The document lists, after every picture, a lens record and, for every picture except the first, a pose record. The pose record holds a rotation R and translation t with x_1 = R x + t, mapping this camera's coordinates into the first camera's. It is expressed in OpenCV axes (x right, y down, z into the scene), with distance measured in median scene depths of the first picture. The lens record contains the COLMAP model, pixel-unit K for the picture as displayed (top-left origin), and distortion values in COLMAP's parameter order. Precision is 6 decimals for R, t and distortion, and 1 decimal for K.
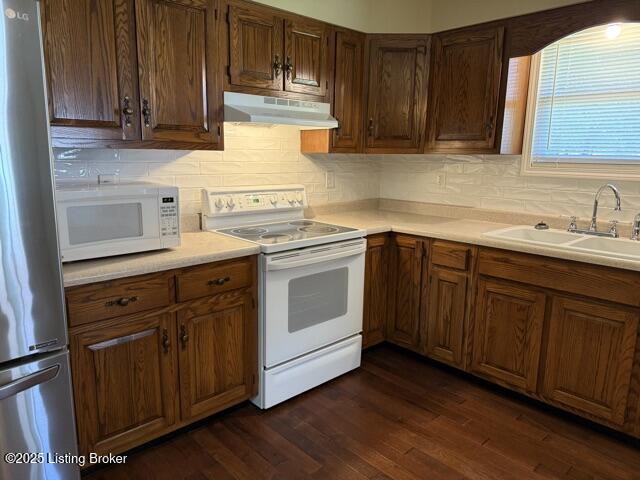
lens RADIAL K [[455.0, 0, 315.5], [0, 455.0, 238.9], [0, 0, 1]] dist [0.047715, -0.050194]
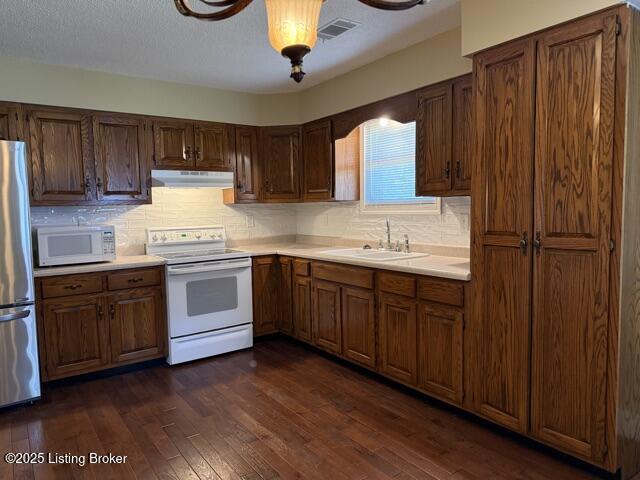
lens RADIAL K [[455.0, 0, 320.6], [0, 455.0, 240.4], [0, 0, 1]] dist [0.047715, -0.050194]
pose [[0.990134, -0.027774, -0.137342, 0.582185], [0.012273, 0.993582, -0.112447, 0.121040], [0.139583, 0.109652, 0.984120, -0.493877]]
